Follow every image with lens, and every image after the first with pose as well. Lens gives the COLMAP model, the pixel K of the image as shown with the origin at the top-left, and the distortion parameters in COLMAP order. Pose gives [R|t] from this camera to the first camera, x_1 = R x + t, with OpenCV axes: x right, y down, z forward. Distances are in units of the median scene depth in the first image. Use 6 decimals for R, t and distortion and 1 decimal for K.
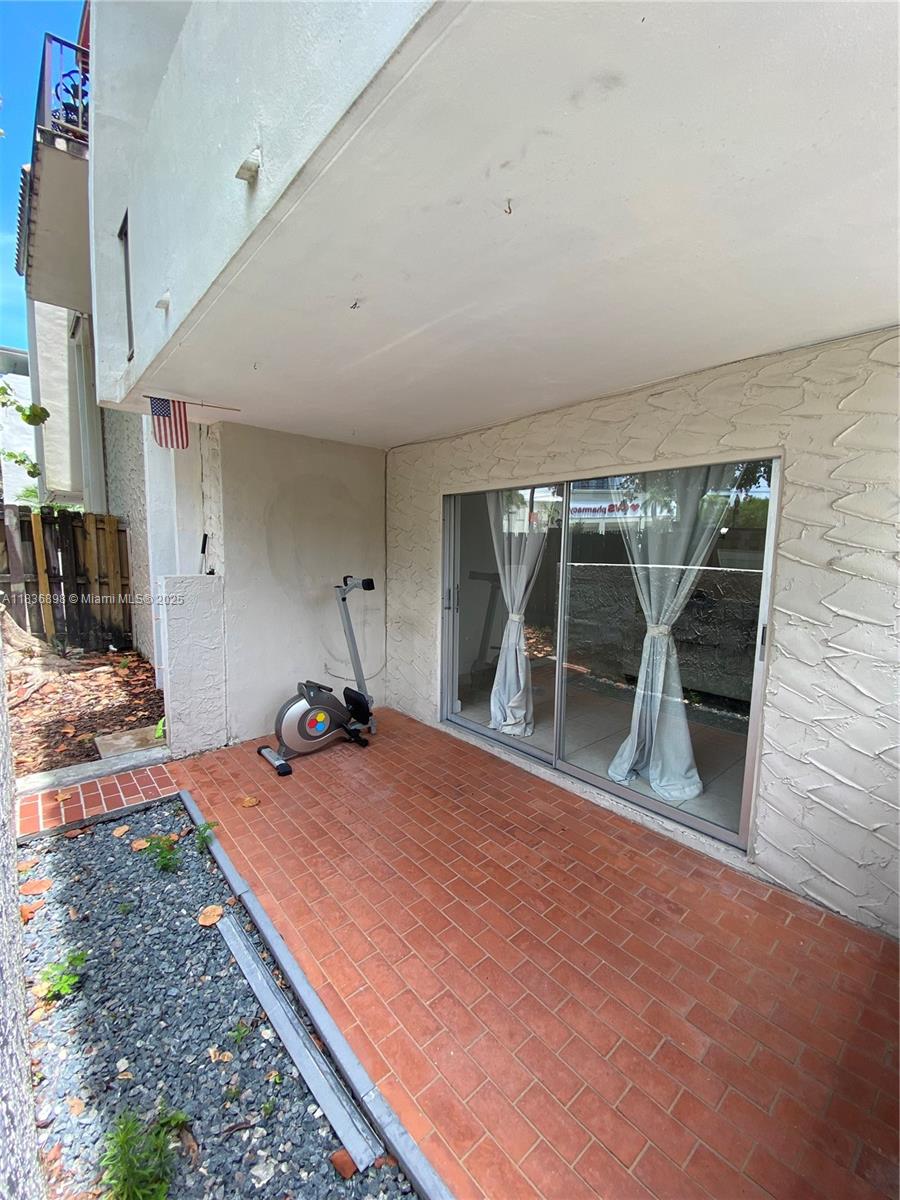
lens RADIAL K [[483.7, 0, 450.0], [0, 483.7, 600.0], [0, 0, 1]] dist [0.000137, -0.011976]
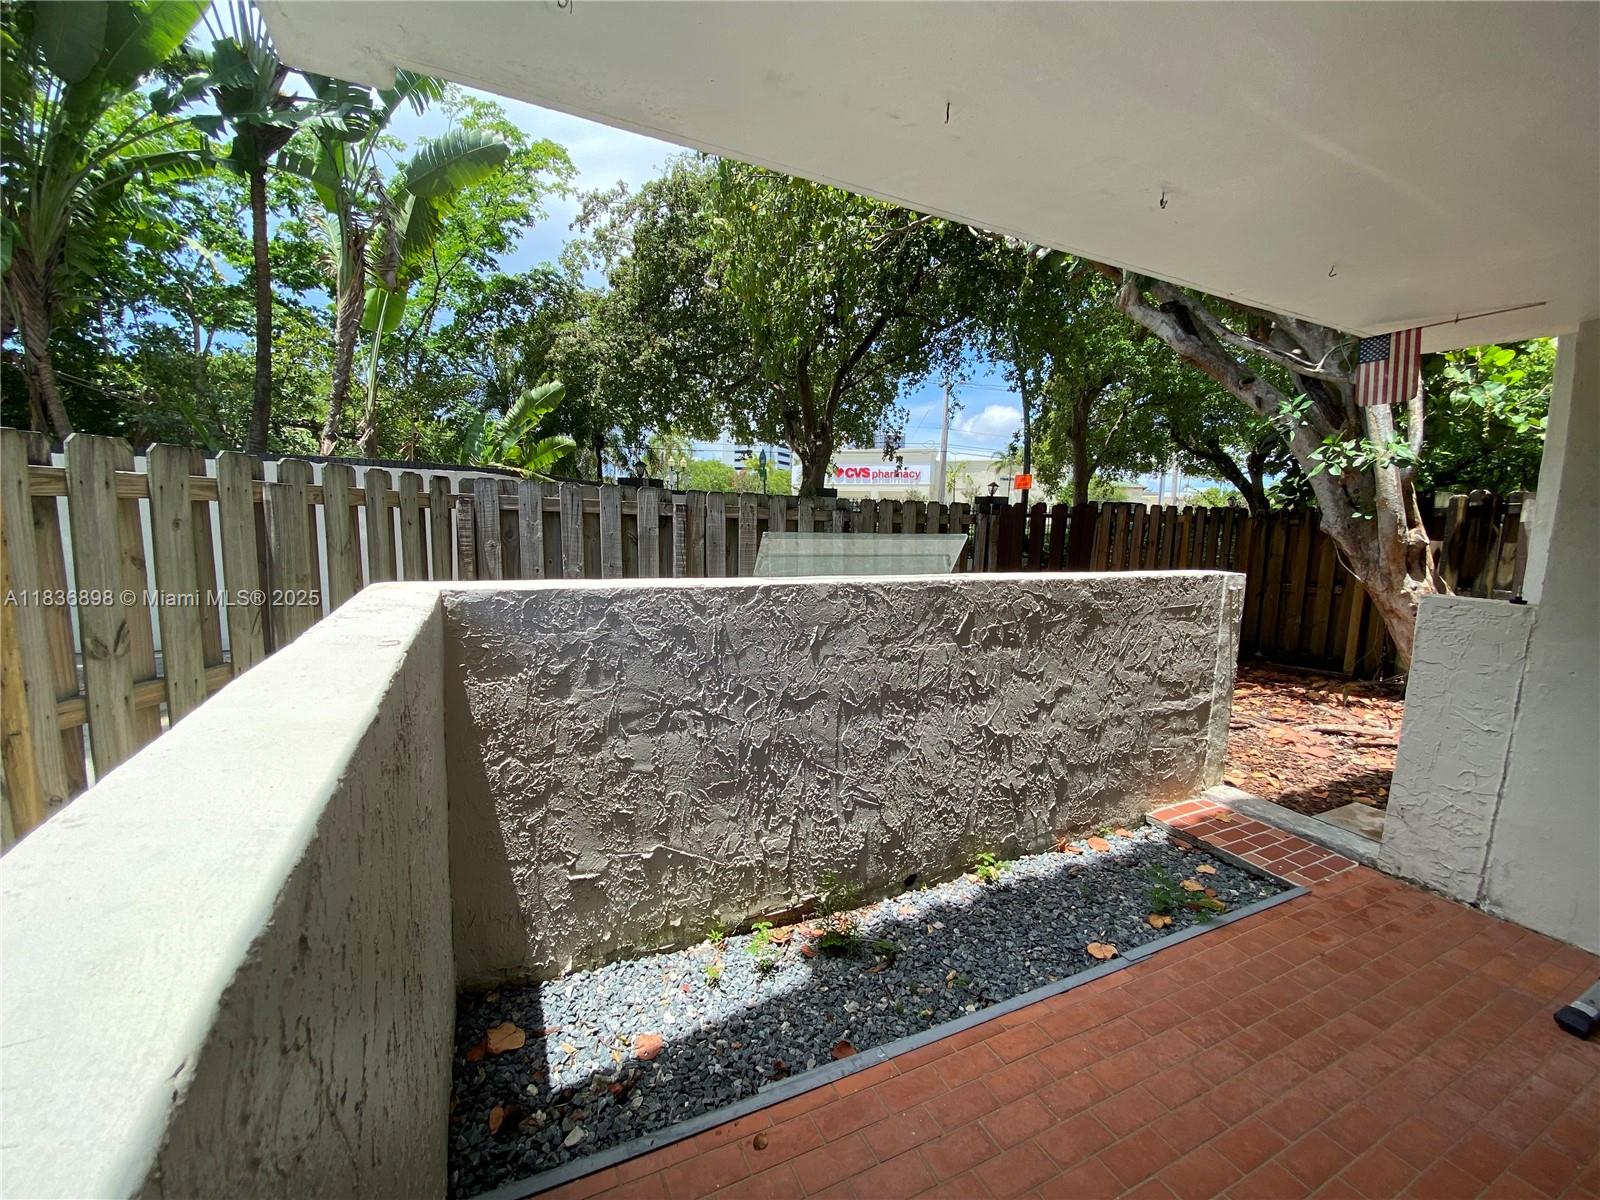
lens RADIAL K [[645.0, 0, 800.0], [0, 645.0, 600.0], [0, 0, 1]] dist [0.000137, -0.011976]
pose [[-0.270731, 0.103853, -0.957037, 0.522282], [-0.144034, 0.978603, 0.146939, -0.052849], [0.951819, 0.177626, -0.249980, 0.468900]]
